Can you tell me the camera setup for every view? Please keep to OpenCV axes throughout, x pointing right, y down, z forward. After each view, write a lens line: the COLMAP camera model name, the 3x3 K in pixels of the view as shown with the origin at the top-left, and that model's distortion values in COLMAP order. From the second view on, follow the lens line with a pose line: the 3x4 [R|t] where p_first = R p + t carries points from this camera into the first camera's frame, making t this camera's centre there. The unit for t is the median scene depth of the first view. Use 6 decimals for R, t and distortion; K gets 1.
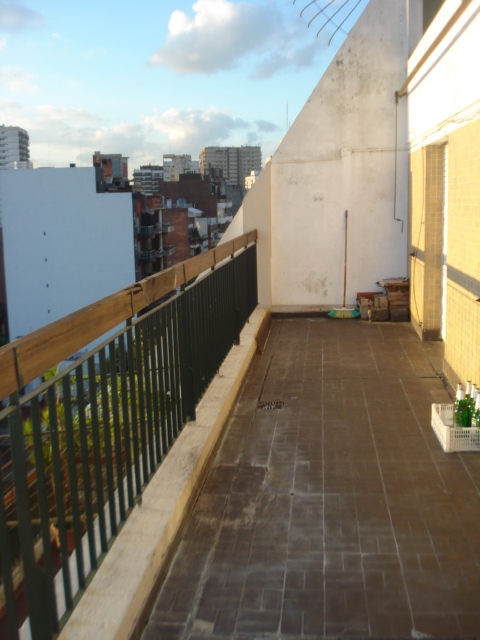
lens RADIAL K [[715.7, 0, 241.2], [0, 715.7, 320.2], [0, 0, 1]] dist [-0.023626, 0.000000]
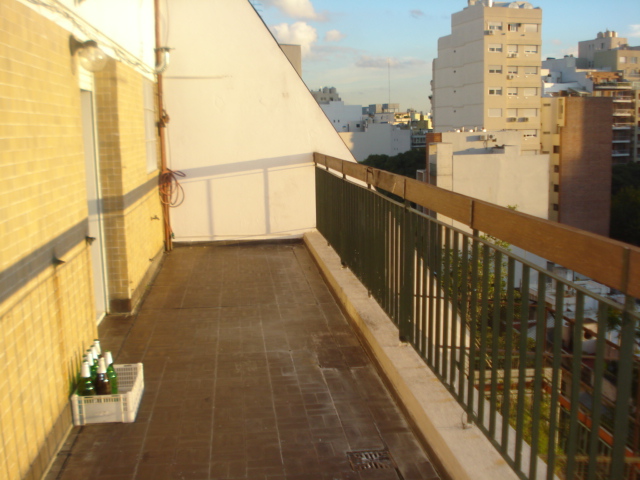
lens RADIAL K [[715.7, 0, 321.0], [0, 715.7, 240.4], [0, 0, 1]] dist [-0.023626, 0.000000]
pose [[-0.972531, 0.074269, -0.220607, 0.254283], [-0.000825, 0.946629, 0.322324, -0.314616], [0.232772, 0.313652, -0.920565, 1.901226]]
